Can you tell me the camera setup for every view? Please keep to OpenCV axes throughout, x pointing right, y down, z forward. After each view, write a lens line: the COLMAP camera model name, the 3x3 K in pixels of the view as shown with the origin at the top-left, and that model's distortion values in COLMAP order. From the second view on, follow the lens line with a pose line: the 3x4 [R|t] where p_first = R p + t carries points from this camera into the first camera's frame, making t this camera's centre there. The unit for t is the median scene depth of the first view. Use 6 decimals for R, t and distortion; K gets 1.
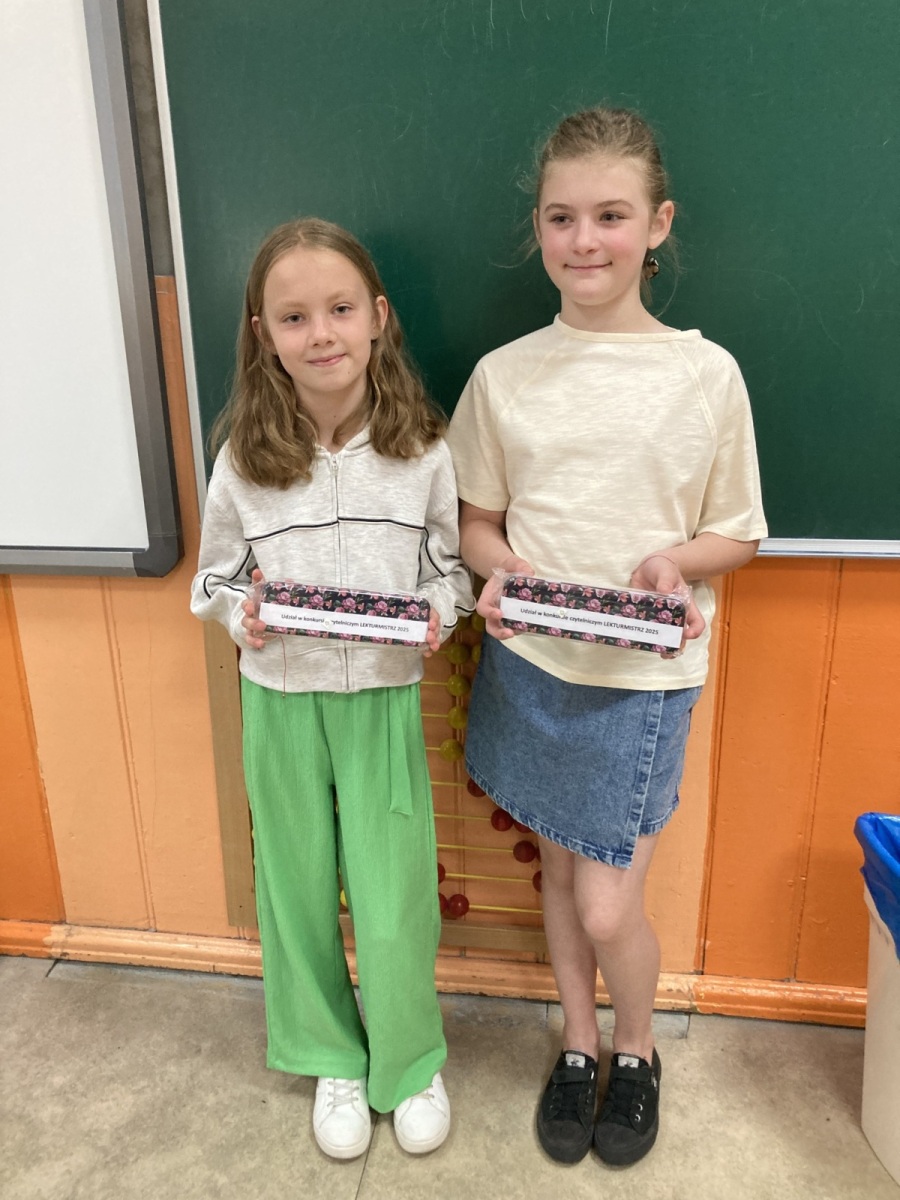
lens RADIAL K [[962.7, 0, 441.6], [0, 962.7, 592.3], [0, 0, 1]] dist [-0.000142, 0.002455]
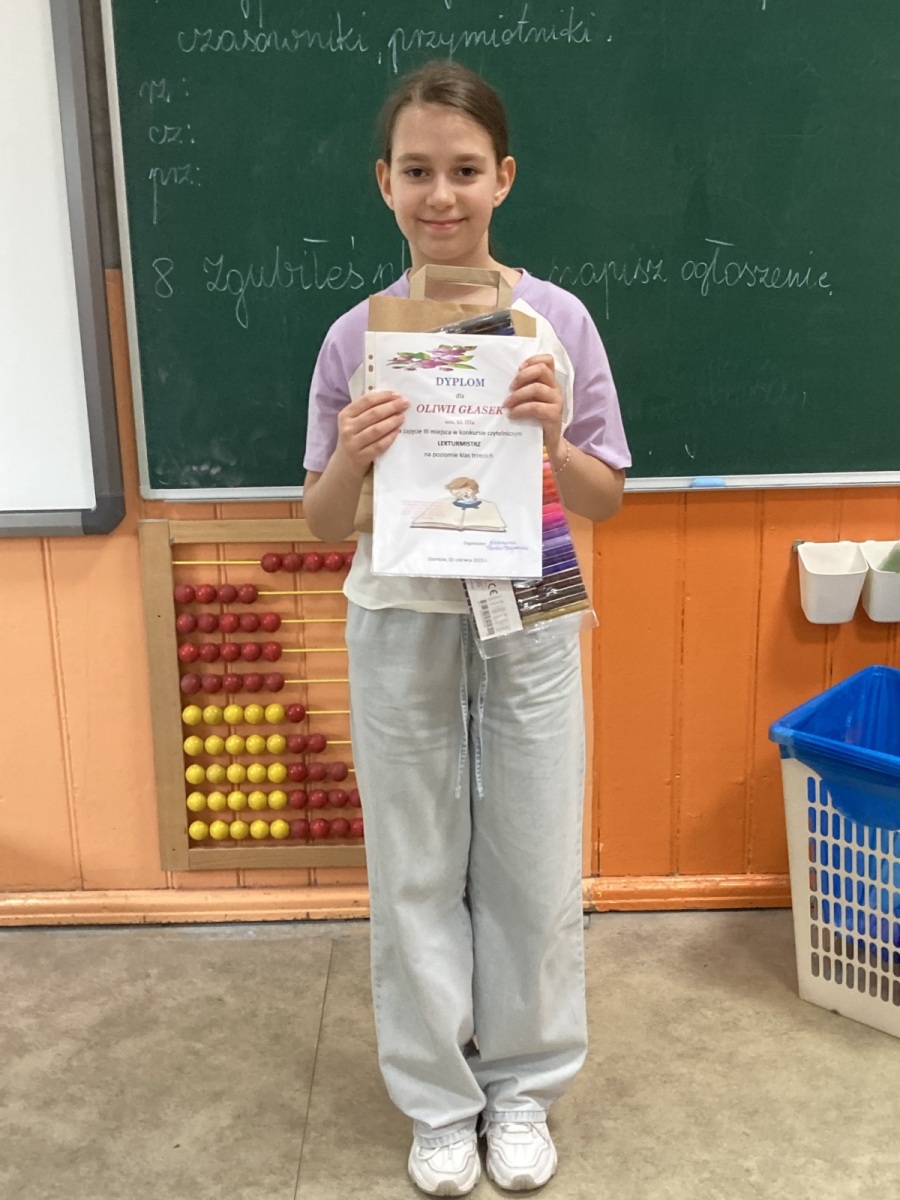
lens RADIAL K [[1461.2, 0, 452.0], [0, 1461.2, 604.5], [0, 0, 1]] dist [0.053459, 0.000000]
pose [[0.986595, -0.045893, 0.156605, -0.152025], [0.053633, 0.997521, -0.045559, 0.152325], [-0.154126, 0.053347, 0.986610, -0.681543]]
